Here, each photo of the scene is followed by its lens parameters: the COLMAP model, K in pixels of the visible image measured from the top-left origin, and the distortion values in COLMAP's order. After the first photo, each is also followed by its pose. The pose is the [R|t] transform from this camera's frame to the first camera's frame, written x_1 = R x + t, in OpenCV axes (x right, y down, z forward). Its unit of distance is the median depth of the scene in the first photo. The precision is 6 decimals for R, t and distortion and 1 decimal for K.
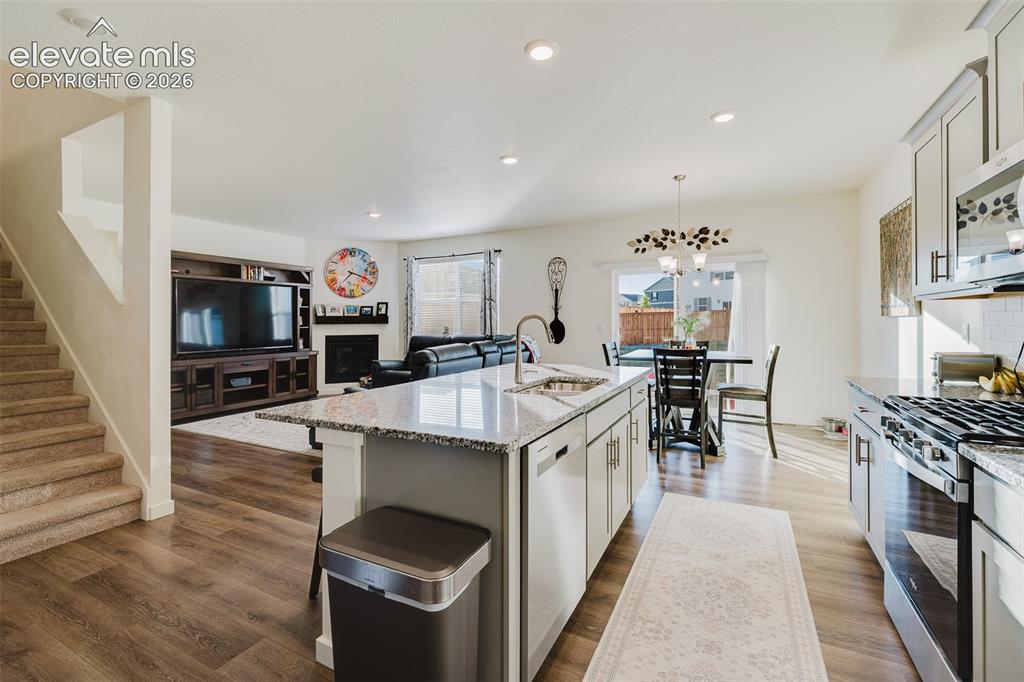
lens RADIAL K [[448.9, 0, 503.5], [0, 448.9, 308.6], [0, 0, 1]] dist [0.001473, -0.000157]
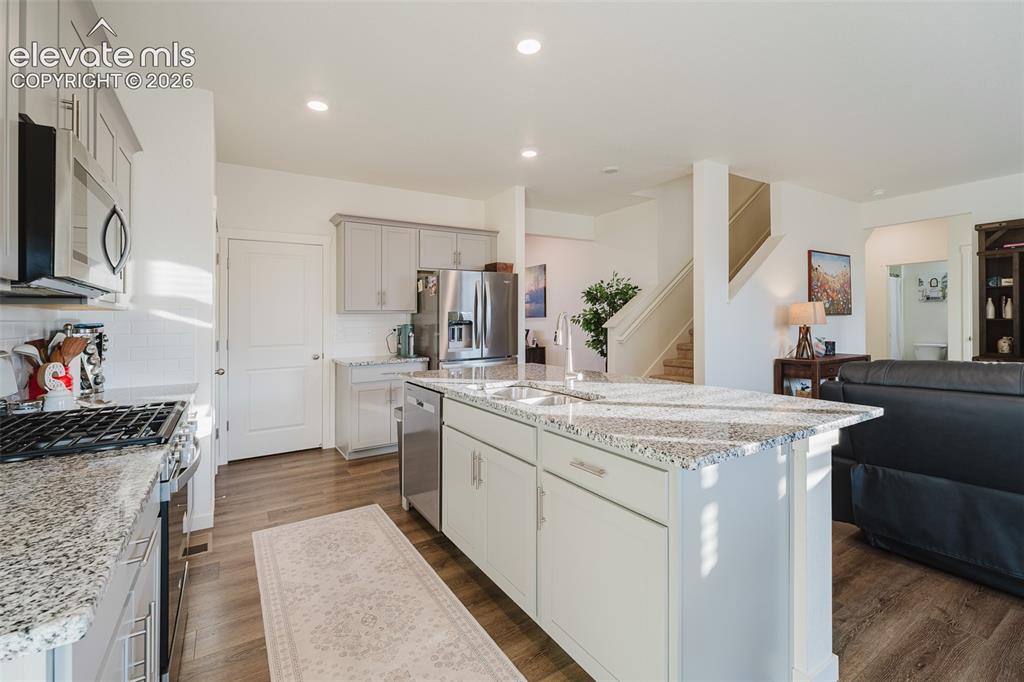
lens RADIAL K [[447.5, 0, 501.5], [0, 447.5, 320.7], [0, 0, 1]] dist [-0.002272, -0.000475]
pose [[-0.508240, 0.012067, -0.861131, 0.329504], [0.045507, 0.998881, -0.012862, 0.014807], [0.860012, -0.045724, -0.508220, 0.512170]]
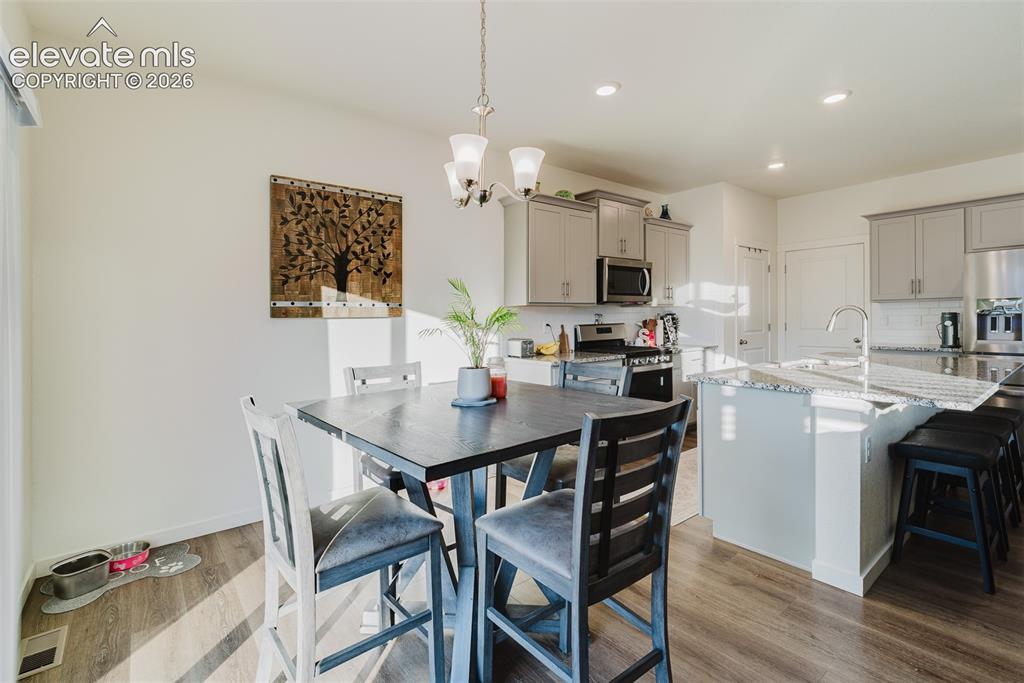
lens RADIAL K [[458.5, 0, 492.1], [0, 458.5, 322.8], [0, 0, 1]] dist [0.000999, -0.000516]
pose [[-0.911994, 0.015845, 0.409897, 0.148306], [0.008616, 0.999773, -0.019479, 0.026660], [-0.410113, -0.014233, -0.911924, 0.911208]]
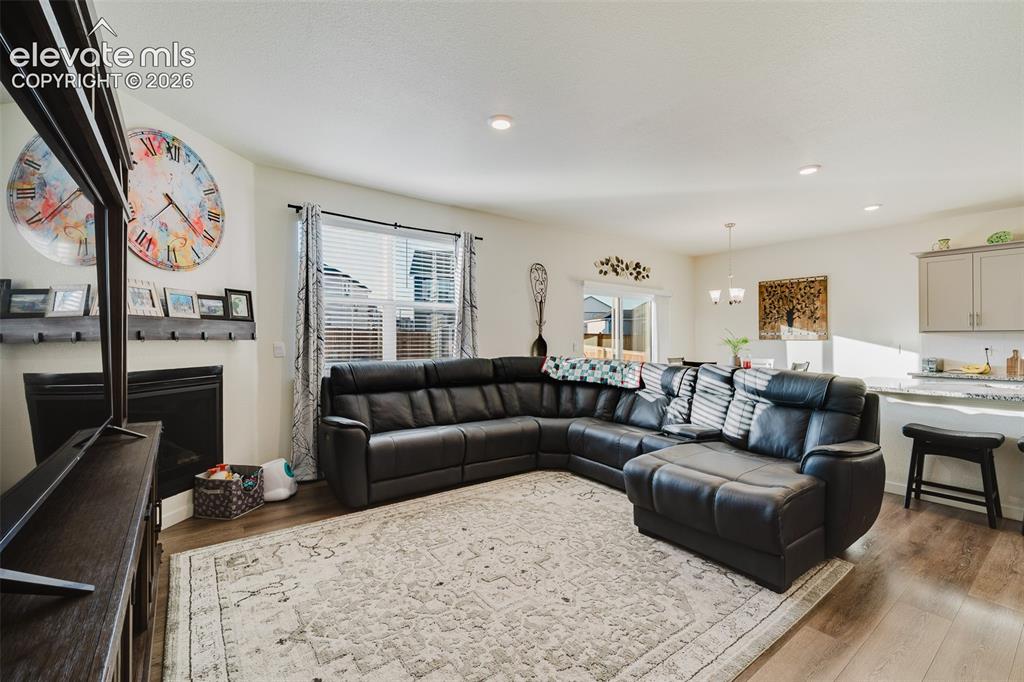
lens RADIAL K [[440.9, 0, 510.8], [0, 440.9, 324.4], [0, 0, 1]] dist [-0.000452, -0.001024]
pose [[0.418199, 0.041771, 0.907395, -0.653262], [-0.035512, 0.998930, -0.029618, 0.026961], [-0.907661, -0.019837, 0.419235, 0.697777]]
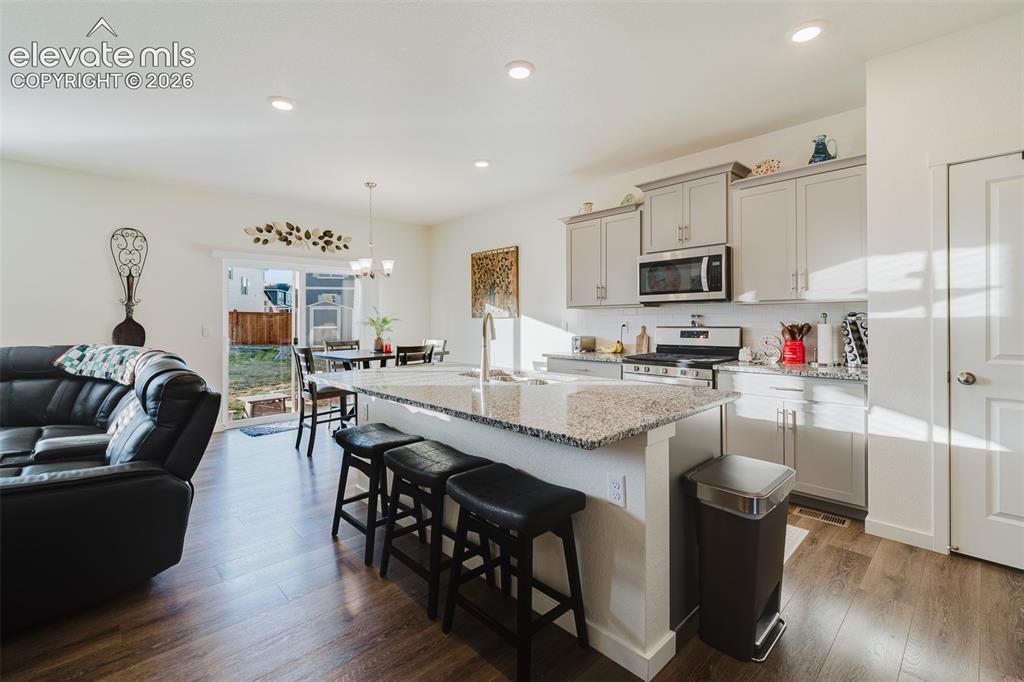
lens RADIAL K [[440.9, 0, 510.8], [0, 440.9, 324.4], [0, 0, 1]] dist [-0.000452, -0.001024]
pose [[0.309900, -0.007553, 0.950739, -0.334986], [-0.020423, 0.999685, 0.014599, 0.009890], [-0.950550, -0.023941, 0.309648, 0.241721]]
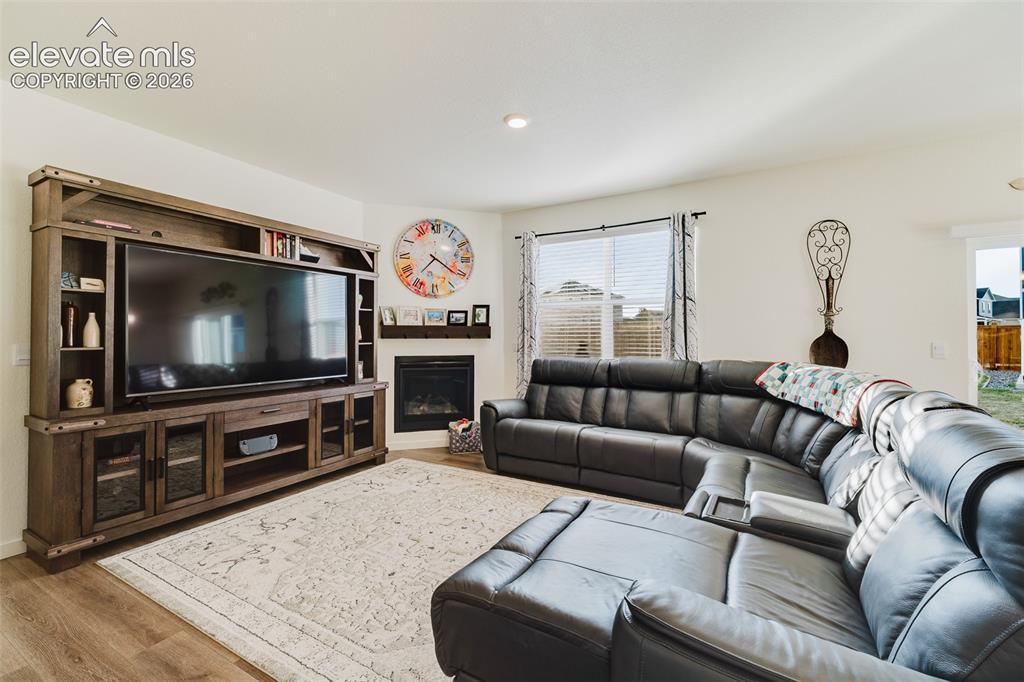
lens RADIAL K [[432.3, 0, 510.8], [0, 432.3, 326.7], [0, 0, 1]] dist [0.003038, 0.000091]
pose [[0.999665, 0.005861, -0.025211, -0.253724], [-0.005705, 0.999964, 0.006270, 0.015426], [0.025247, -0.006124, 0.999662, 0.459578]]
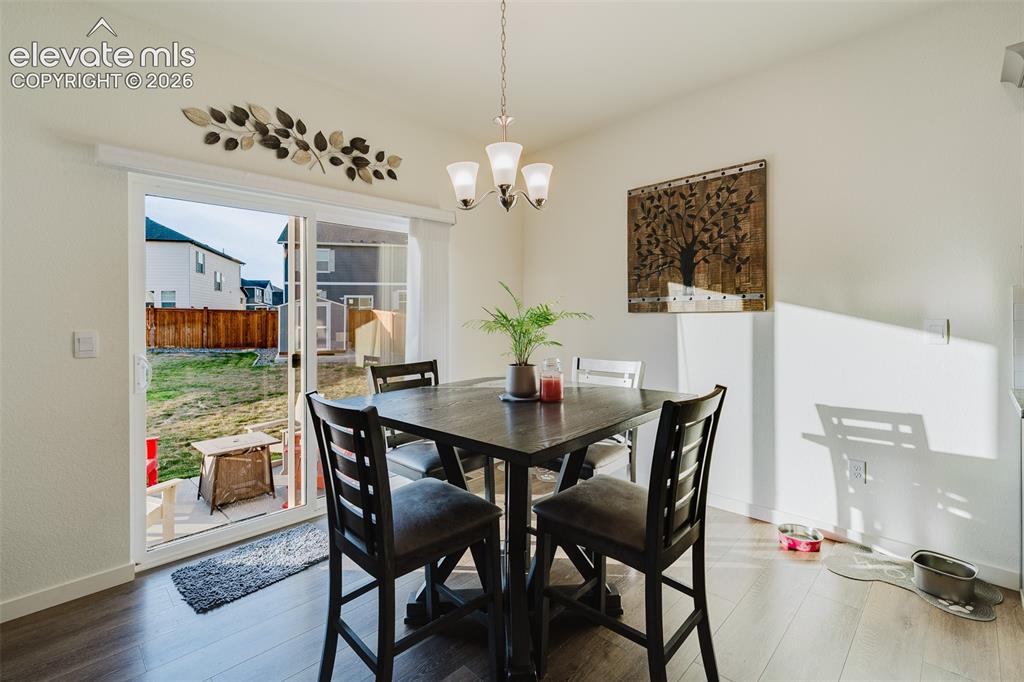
lens RADIAL K [[447.5, 0, 501.5], [0, 447.5, 320.7], [0, 0, 1]] dist [-0.002272, -0.000475]
pose [[0.293658, -0.004632, 0.955899, 0.000999], [-0.016835, 0.999808, 0.010017, 0.018176], [-0.955762, -0.019034, 0.293523, 0.592333]]
